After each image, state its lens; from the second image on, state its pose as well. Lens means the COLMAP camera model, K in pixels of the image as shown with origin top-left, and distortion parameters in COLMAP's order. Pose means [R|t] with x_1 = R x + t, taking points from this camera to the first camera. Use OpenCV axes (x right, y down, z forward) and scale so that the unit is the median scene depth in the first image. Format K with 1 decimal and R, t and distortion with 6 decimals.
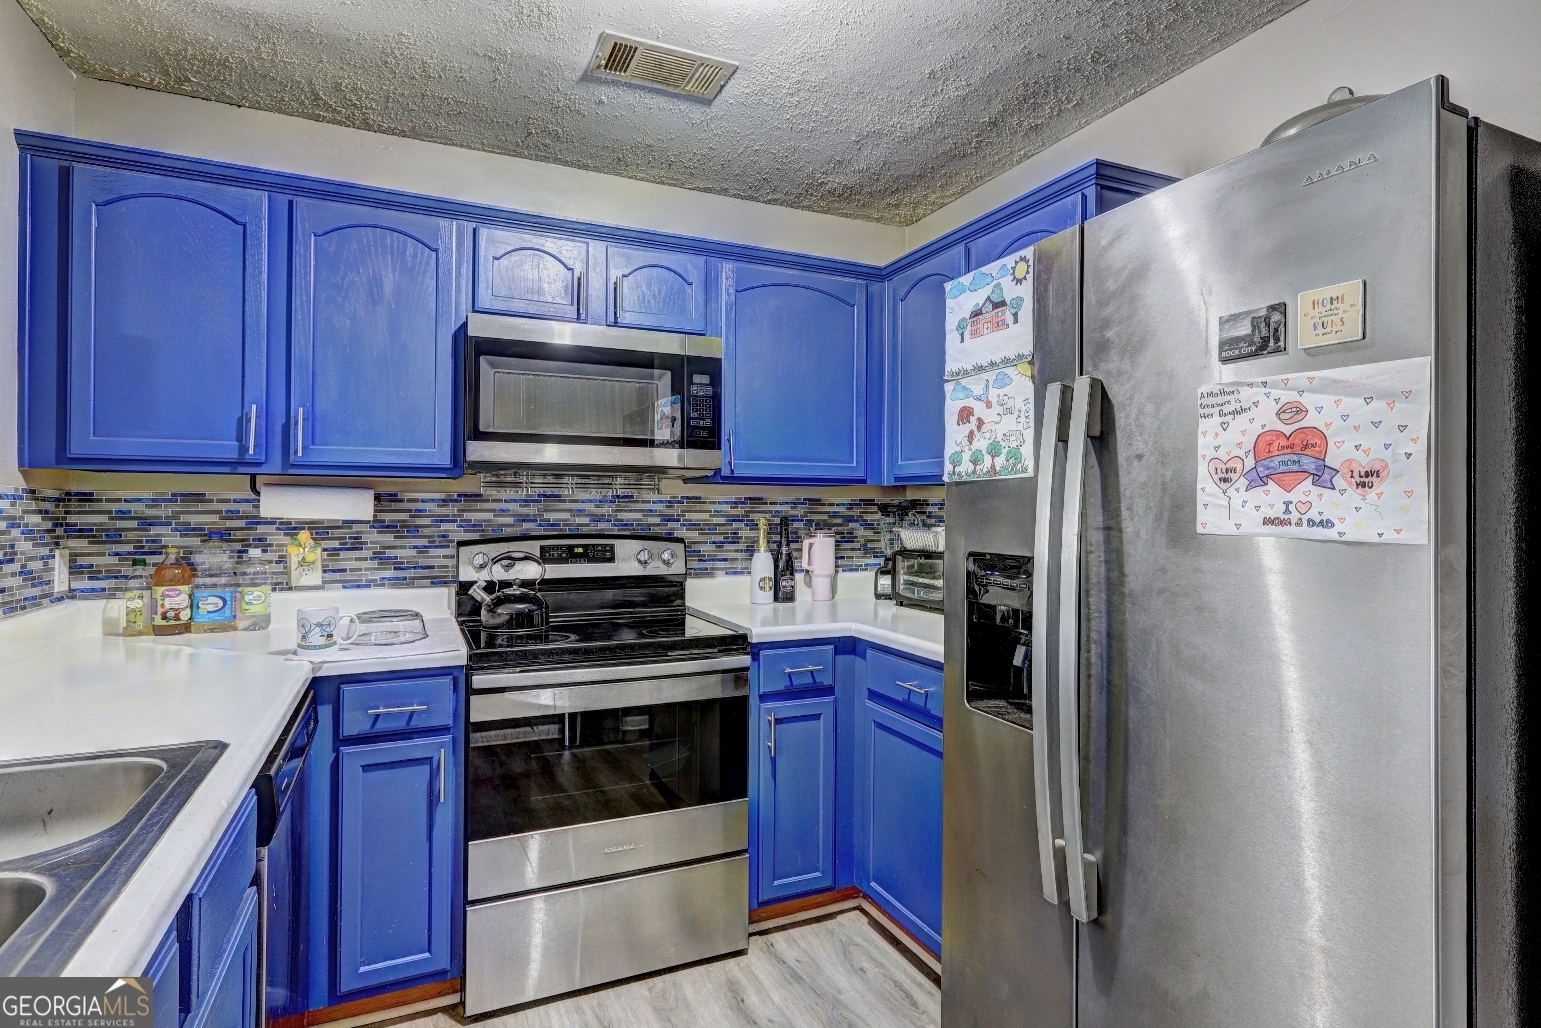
lens RADIAL K [[783.2, 0, 769.6], [0, 783.2, 505.9], [0, 0, 1]] dist [0.002754, -0.000615]
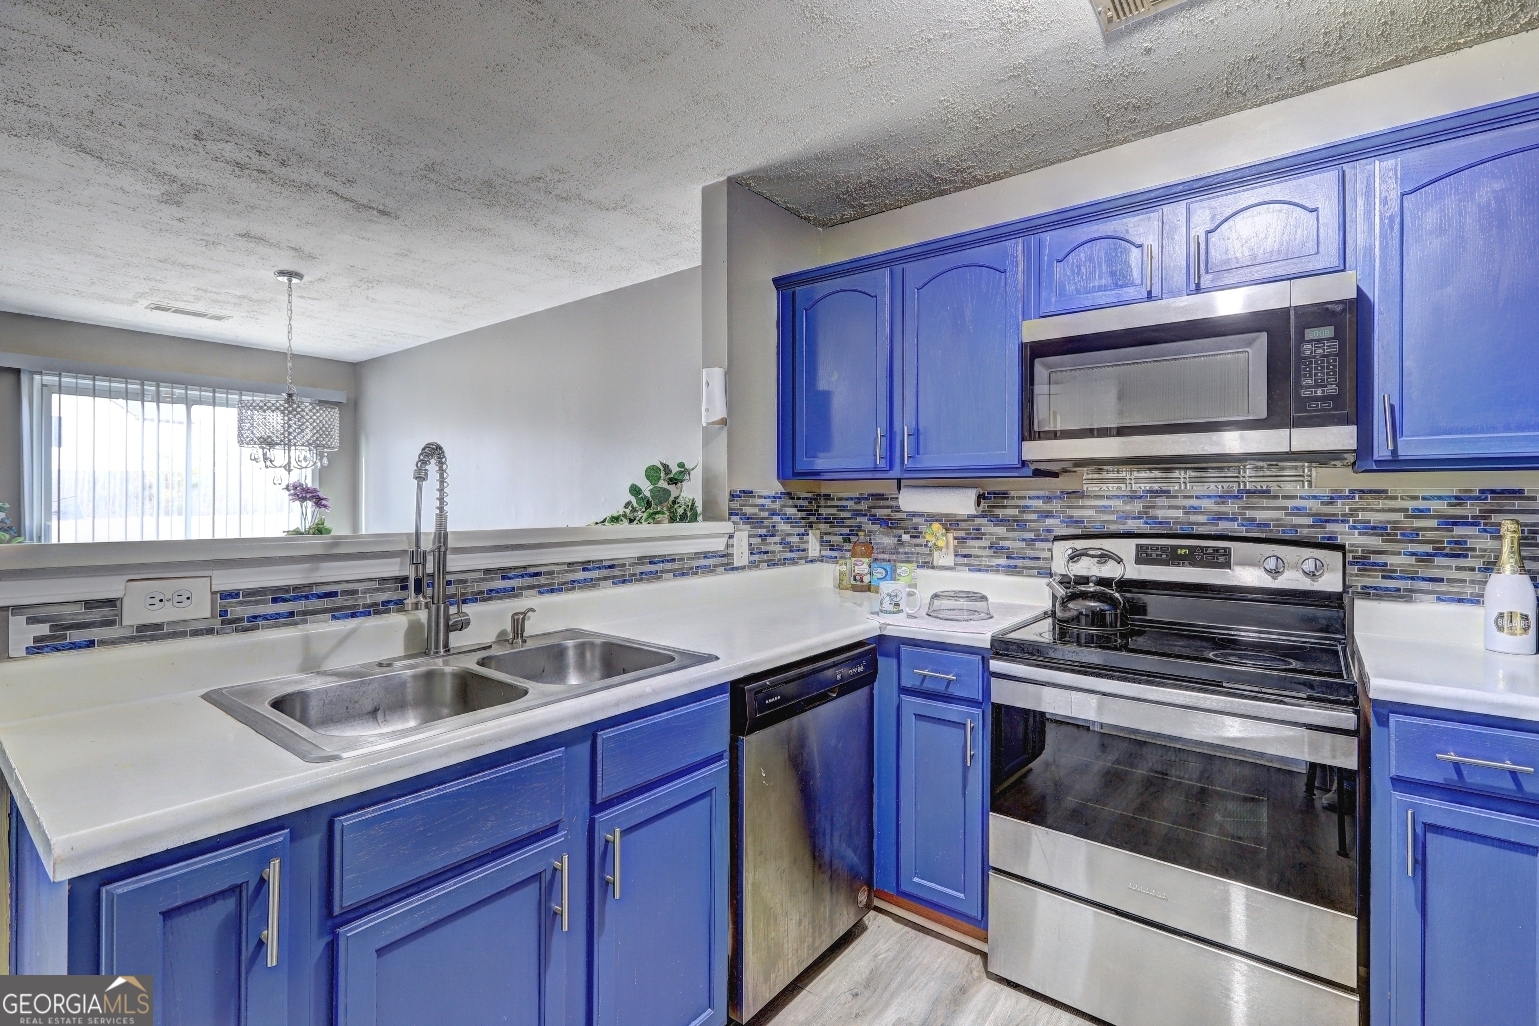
lens RADIAL K [[703.6, 0, 768.5], [0, 703.6, 504.3], [0, 0, 1]] dist [0.004500, -0.000815]
pose [[0.457935, 0.000913, -0.888985, 0.282297], [-0.000264, 1.000000, 0.000891, 0.001838], [0.888986, -0.000173, 0.457935, 0.230006]]
